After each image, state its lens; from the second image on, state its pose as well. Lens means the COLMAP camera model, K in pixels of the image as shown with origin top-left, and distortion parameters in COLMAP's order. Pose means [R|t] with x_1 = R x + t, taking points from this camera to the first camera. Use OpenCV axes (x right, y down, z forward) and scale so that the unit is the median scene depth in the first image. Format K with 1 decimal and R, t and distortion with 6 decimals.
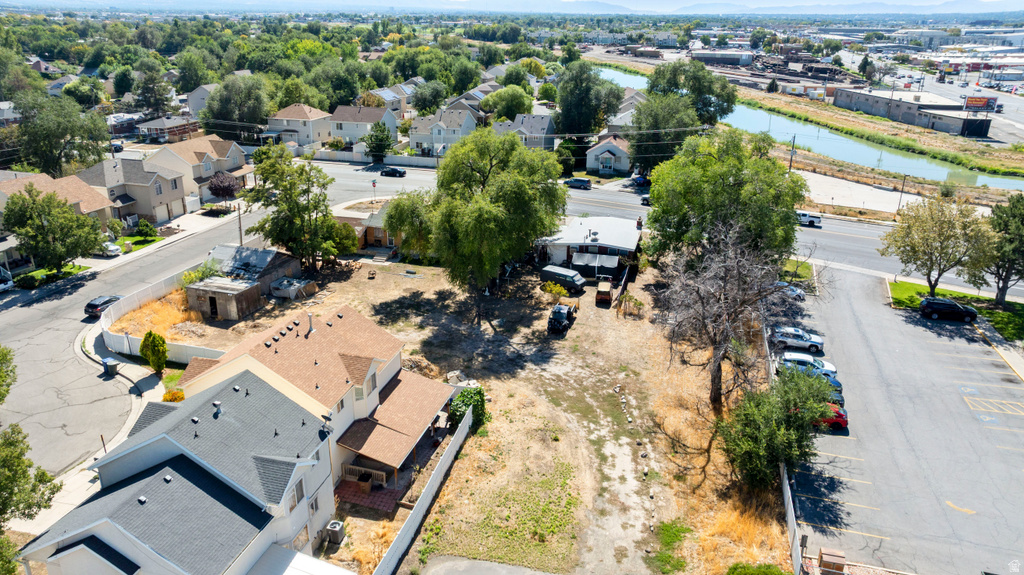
lens RADIAL K [[716.6, 0, 512.0], [0, 716.6, 287.5], [0, 0, 1]] dist [-0.016937, 0.000304]
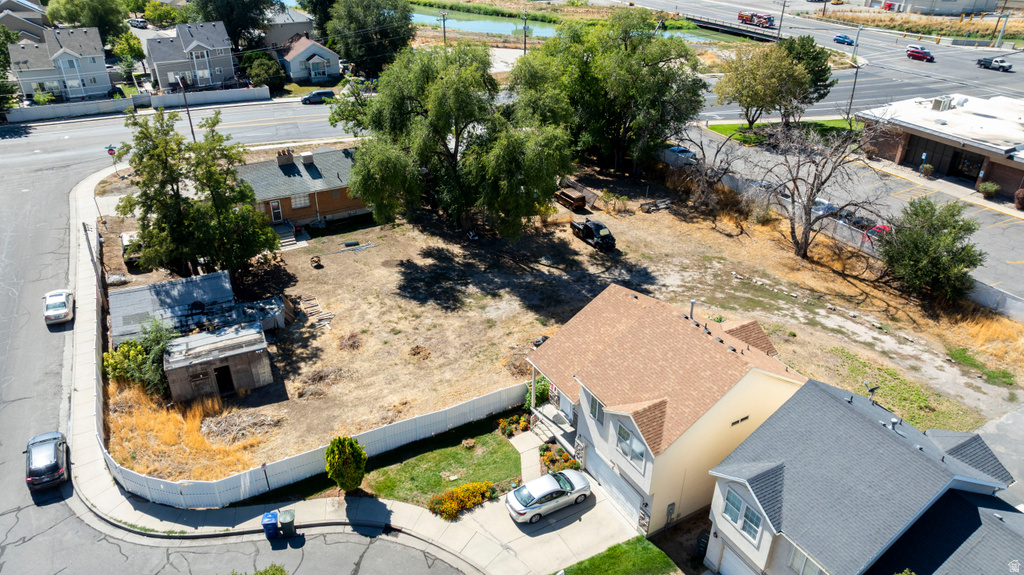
lens RADIAL K [[716.6, 0, 512.0], [0, 716.6, 287.5], [0, 0, 1]] dist [-0.016937, 0.000304]
pose [[0.716006, -0.343130, 0.607945, -0.599717], [0.245803, 0.939012, 0.240493, -0.143479], [-0.653388, -0.022760, 0.756681, 0.353099]]
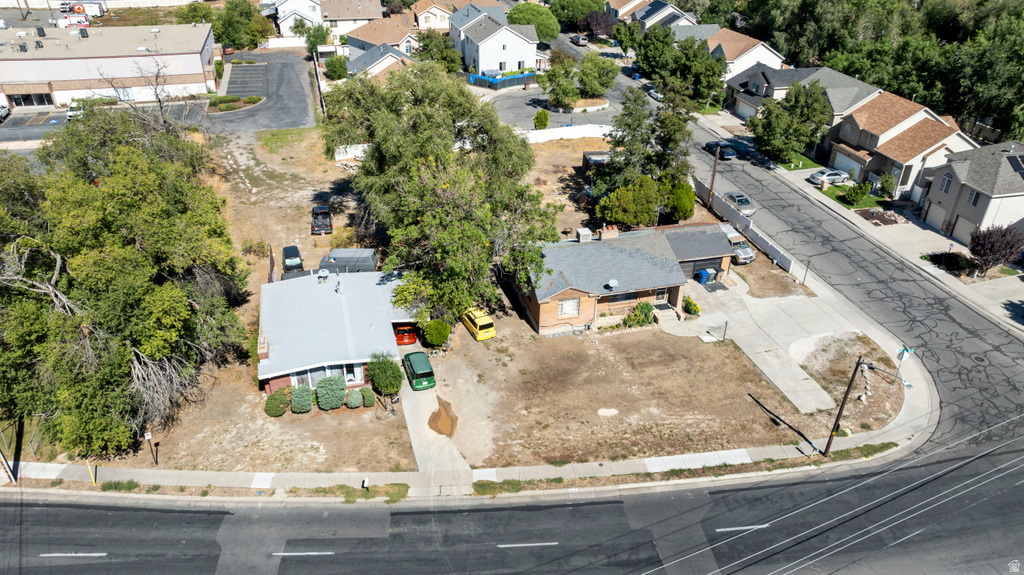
lens RADIAL K [[716.6, 0, 512.0], [0, 716.6, 287.5], [0, 0, 1]] dist [-0.016937, 0.000304]
pose [[-0.858237, 0.236850, -0.455336, 0.324619], [-0.209006, 0.648990, 0.731525, -0.700002], [0.468771, 0.722990, -0.507484, 1.709157]]
